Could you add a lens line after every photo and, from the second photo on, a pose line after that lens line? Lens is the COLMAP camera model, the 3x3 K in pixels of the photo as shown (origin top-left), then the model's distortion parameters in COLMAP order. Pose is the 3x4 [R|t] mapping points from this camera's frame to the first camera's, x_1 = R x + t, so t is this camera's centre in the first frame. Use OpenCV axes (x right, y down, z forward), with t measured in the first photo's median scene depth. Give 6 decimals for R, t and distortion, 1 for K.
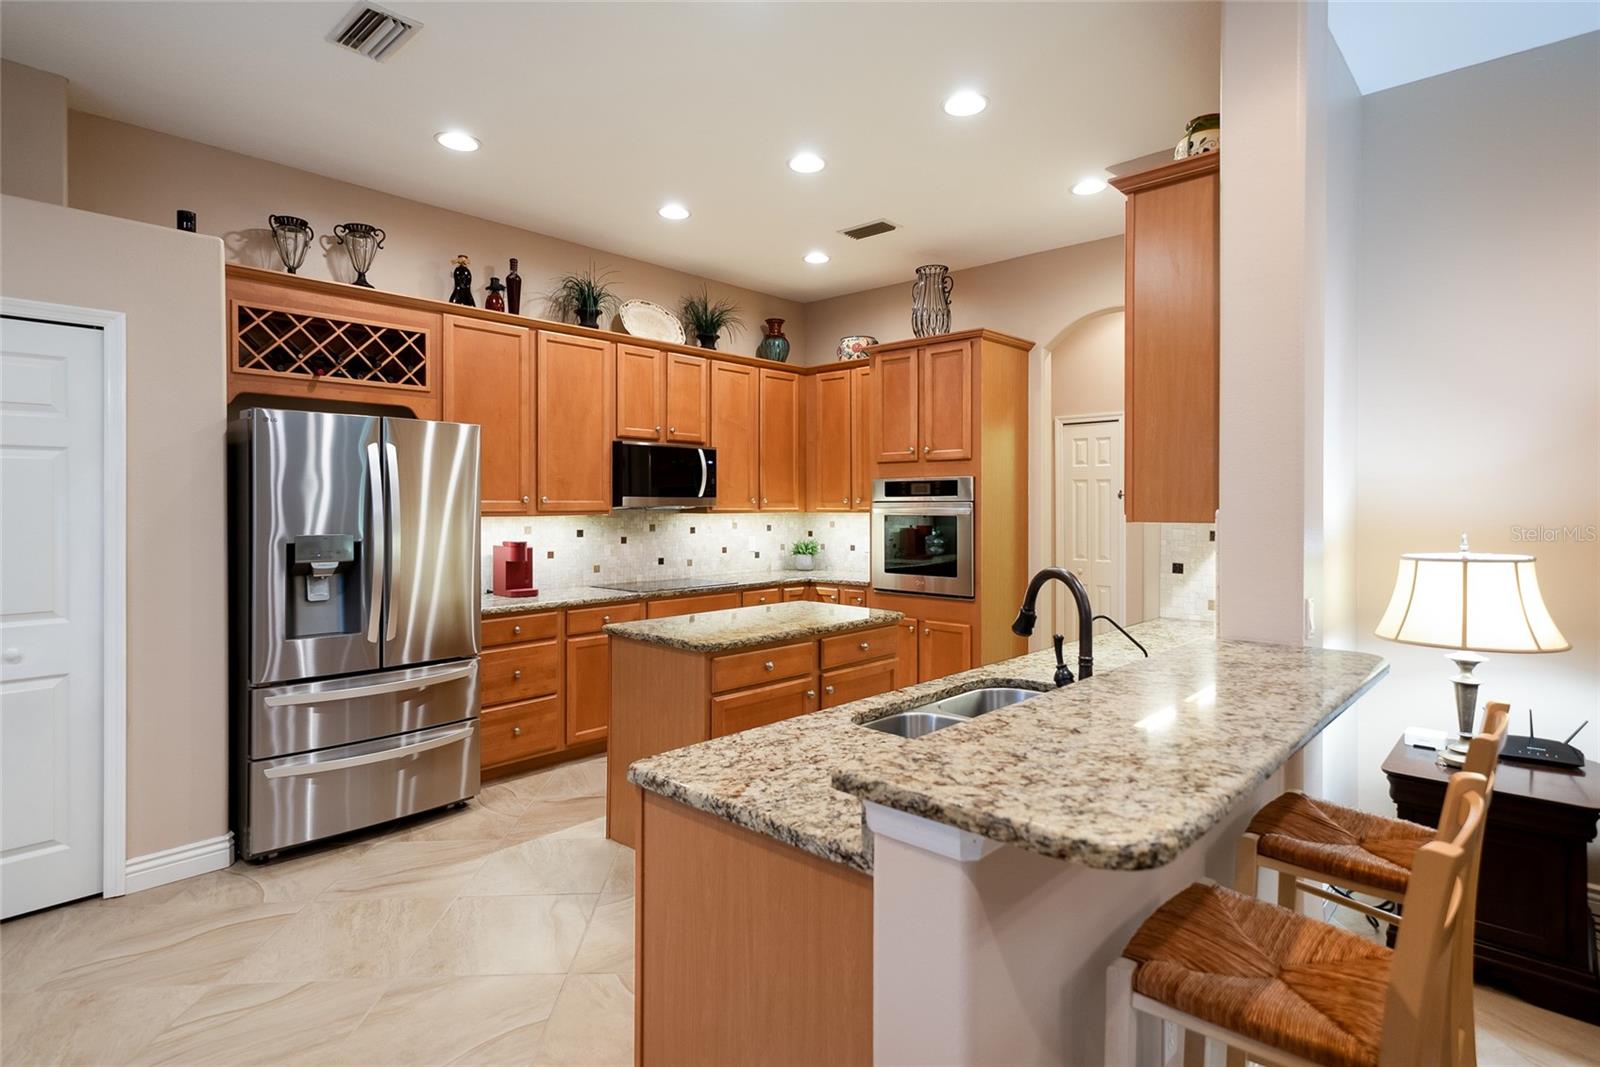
lens RADIAL K [[838.6, 0, 780.3], [0, 838.6, 507.3], [0, 0, 1]] dist [0.006322, 0.002147]
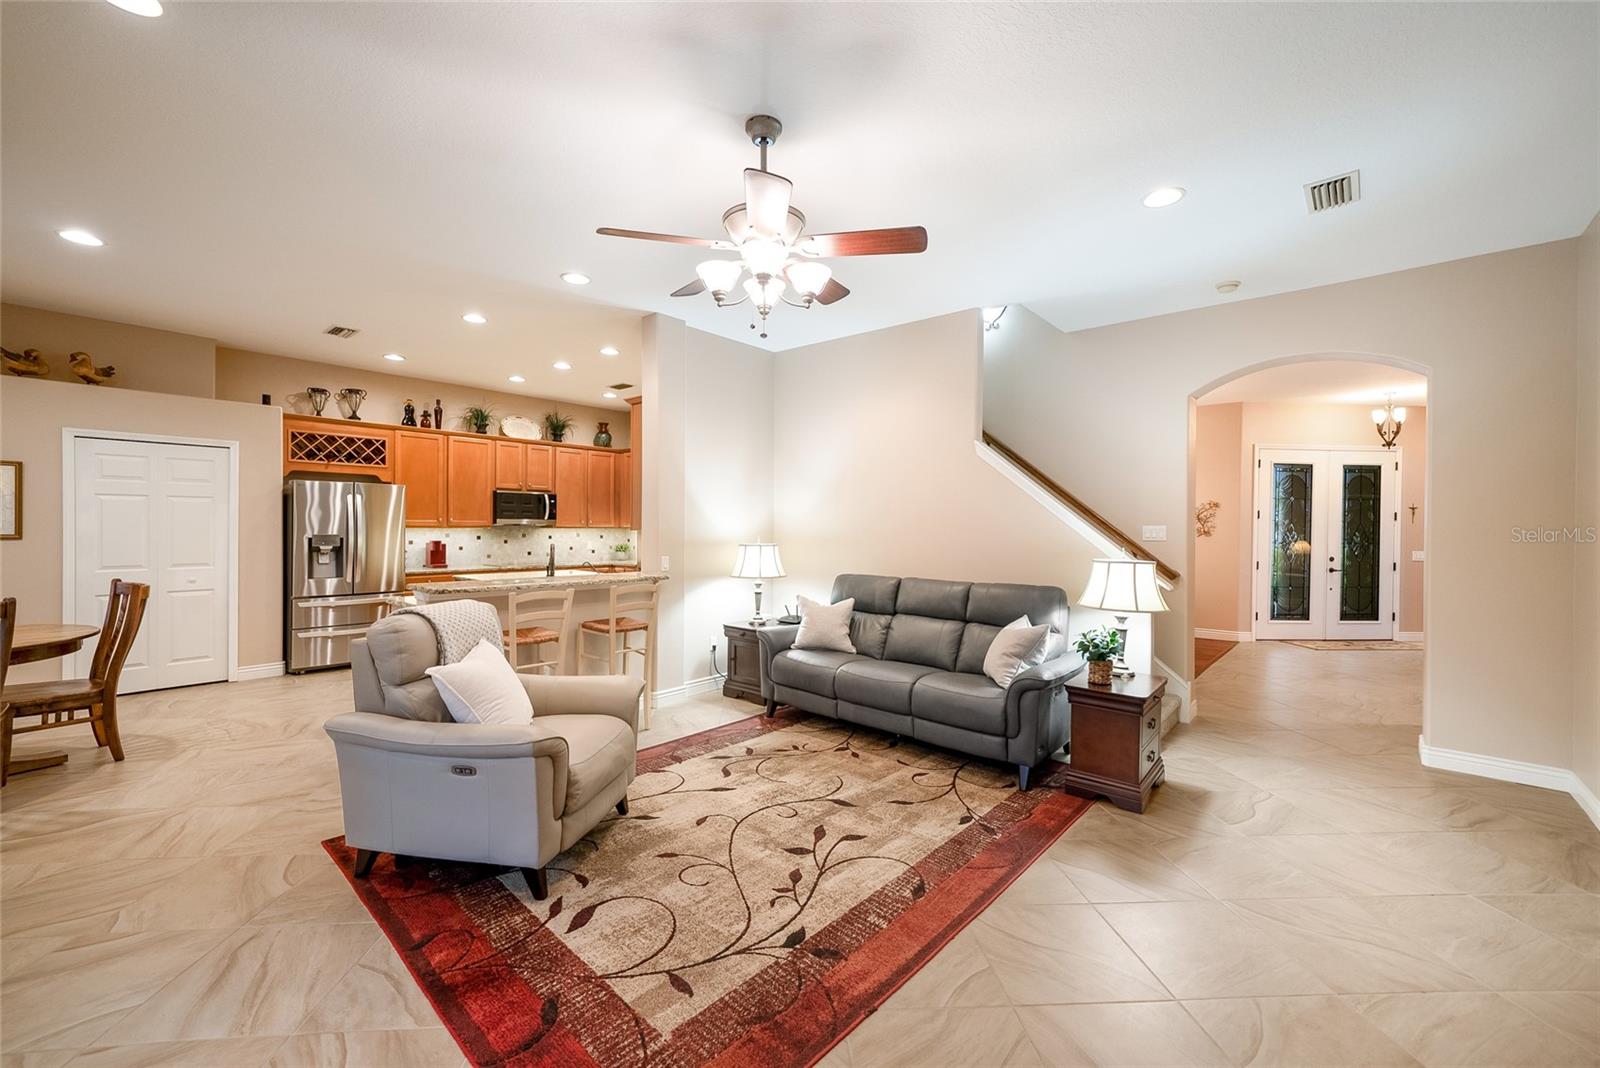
lens RADIAL K [[671.8, 0, 804.1], [0, 671.8, 530.5], [0, 0, 1]] dist [0.000168, 0.000298]
pose [[0.999539, 0.007407, 0.029451, 0.579004], [-0.007471, 0.999970, 0.002057, 0.006868], [-0.029435, -0.002276, 0.999564, -0.714491]]
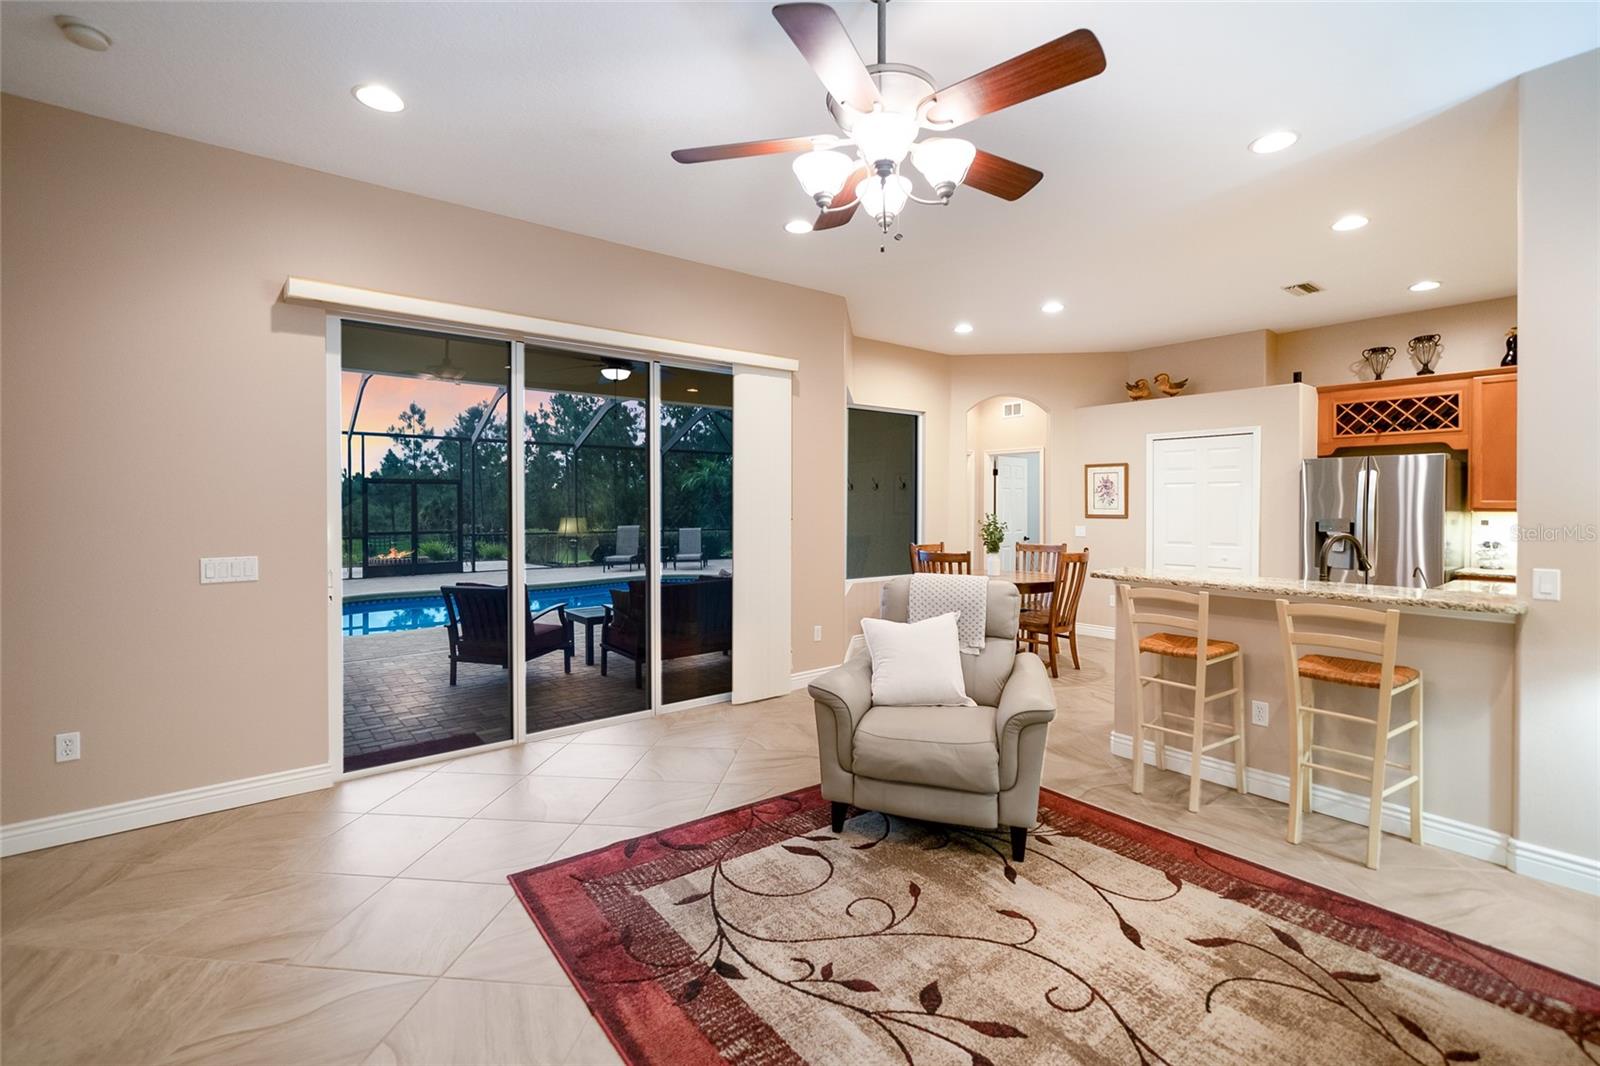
lens RADIAL K [[708.1, 0, 783.3], [0, 708.1, 519.1], [0, 0, 1]] dist [0.000182, 0.000234]
pose [[-0.172687, 0.019618, -0.984781, 1.106187], [-0.003580, 0.999783, 0.020545, 0.003580], [0.984970, 0.007073, -0.172579, -0.008639]]
